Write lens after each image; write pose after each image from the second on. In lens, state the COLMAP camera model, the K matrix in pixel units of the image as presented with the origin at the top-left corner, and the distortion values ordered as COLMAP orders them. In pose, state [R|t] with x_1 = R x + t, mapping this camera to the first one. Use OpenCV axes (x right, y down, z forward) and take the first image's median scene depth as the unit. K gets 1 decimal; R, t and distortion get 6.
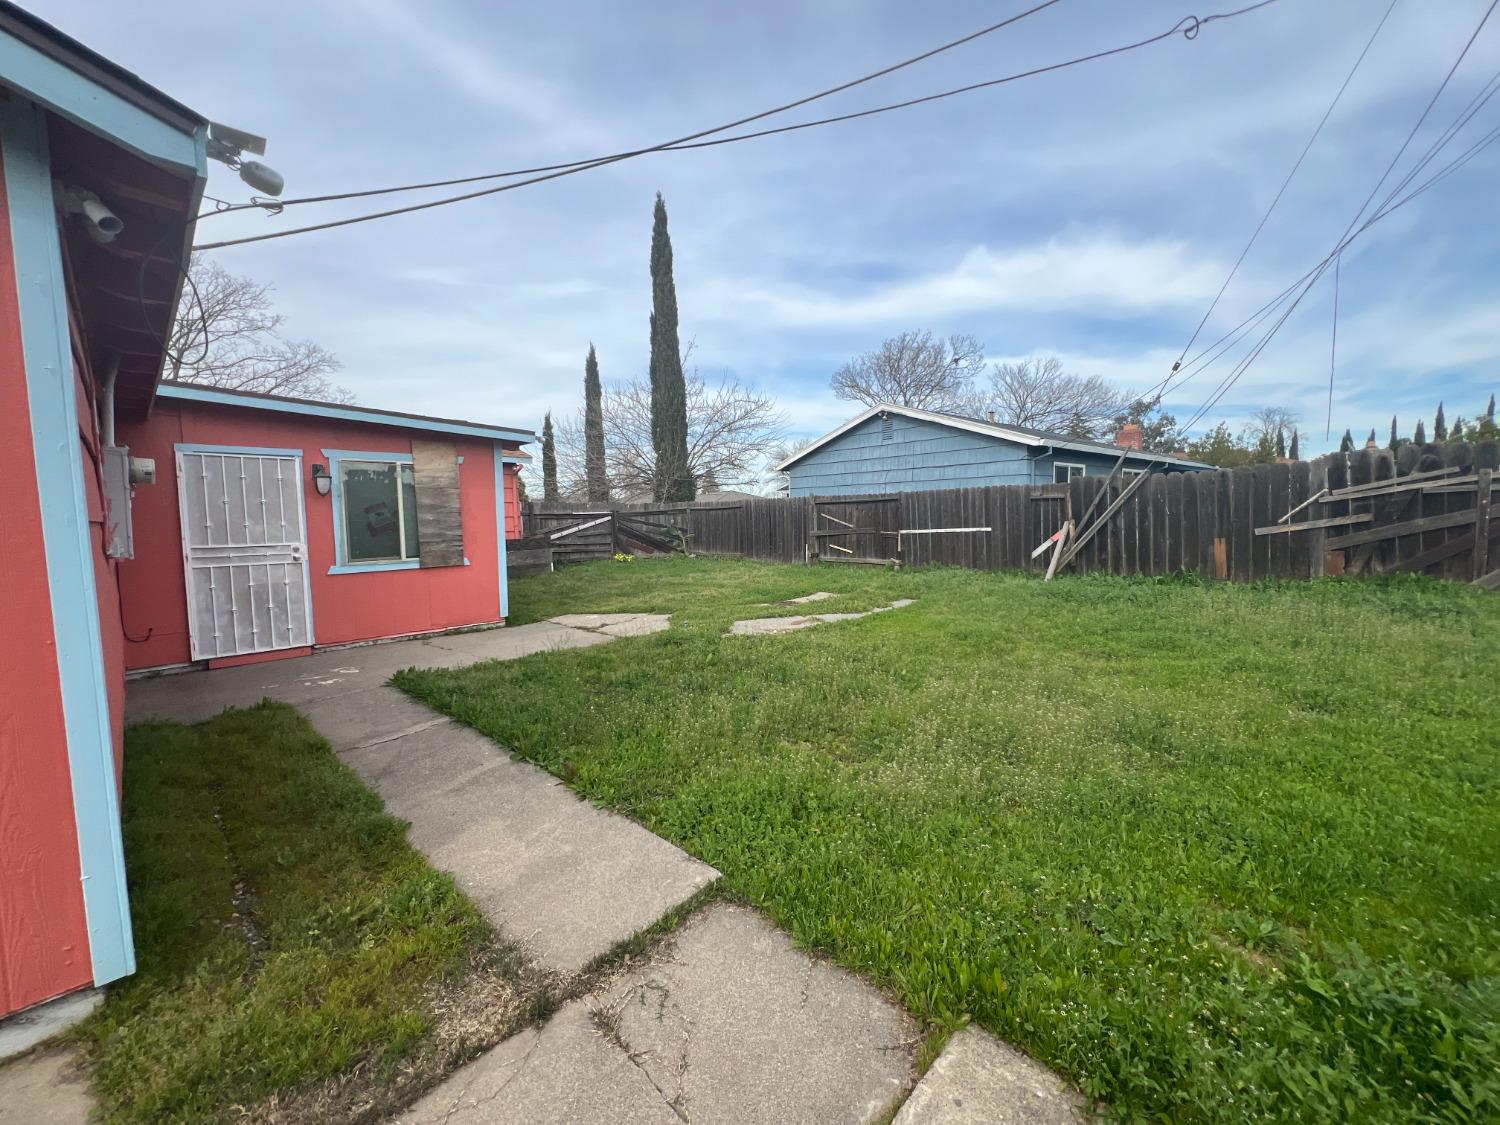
lens RADIAL K [[602.3, 0, 750.0], [0, 602.3, 562.5], [0, 0, 1]] dist [-0.002295, -0.000173]
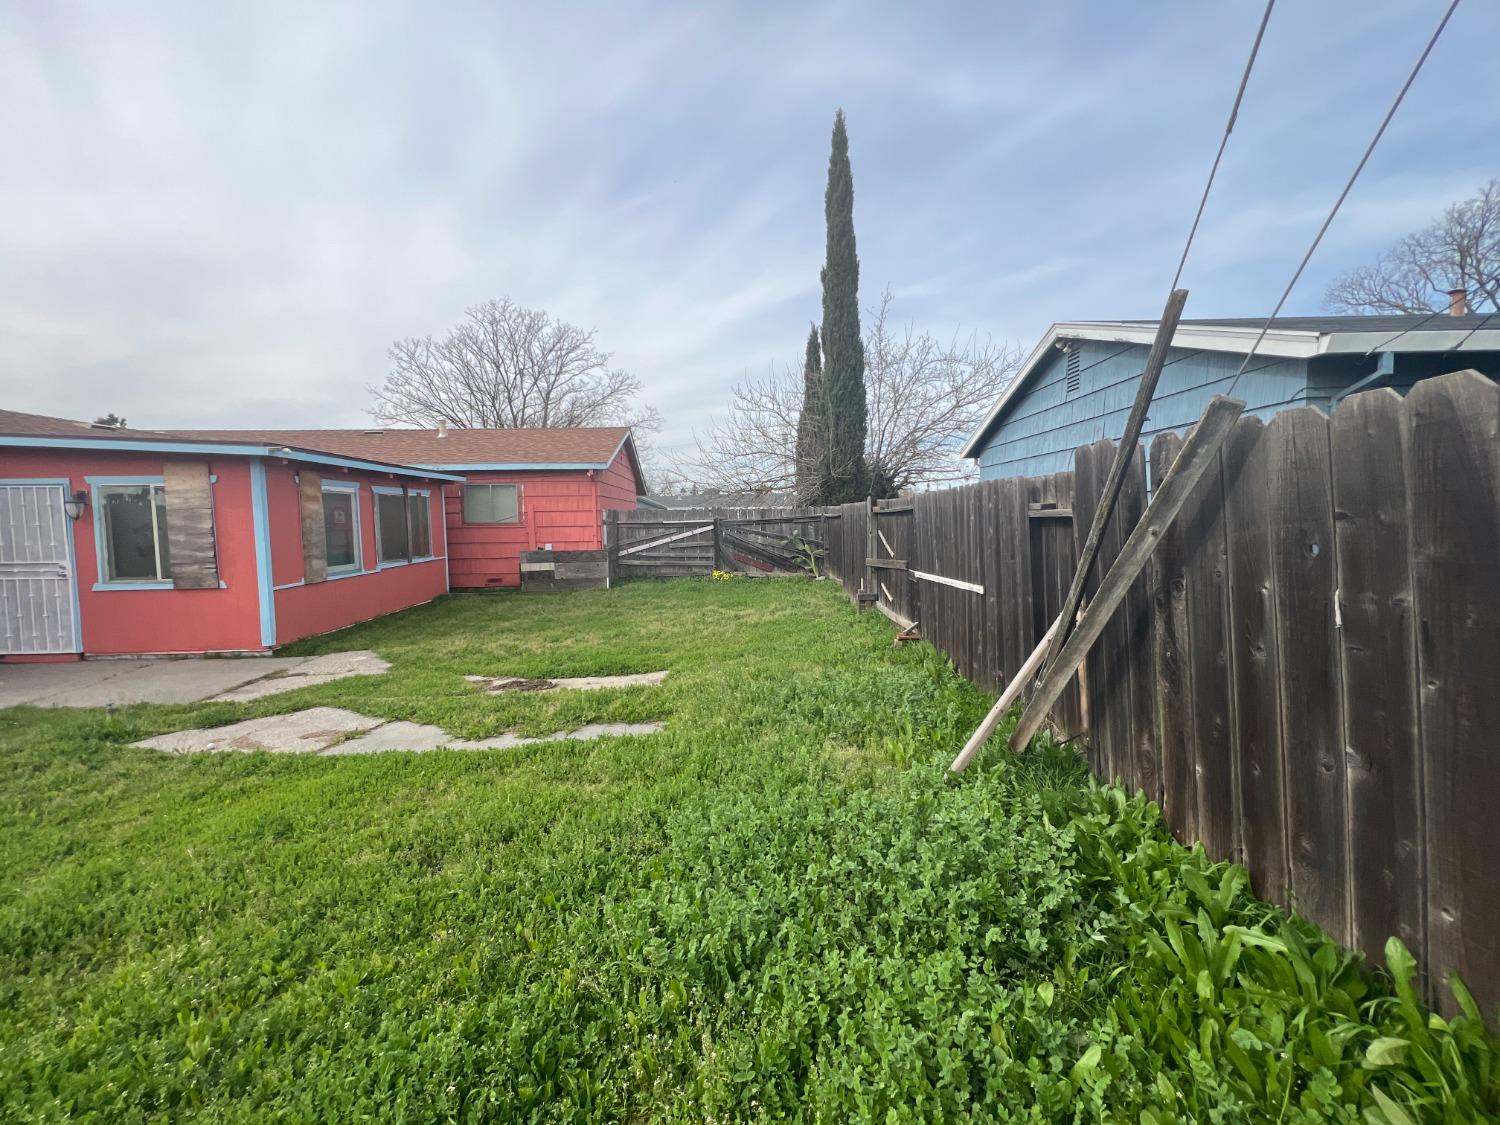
lens RADIAL K [[602.3, 0, 750.0], [0, 602.3, 562.5], [0, 0, 1]] dist [-0.002295, -0.000173]
pose [[0.737053, 0.059668, -0.673196, 0.672531], [-0.053487, 0.998121, 0.029906, -0.094145], [0.673715, 0.013965, 0.738859, 0.732560]]
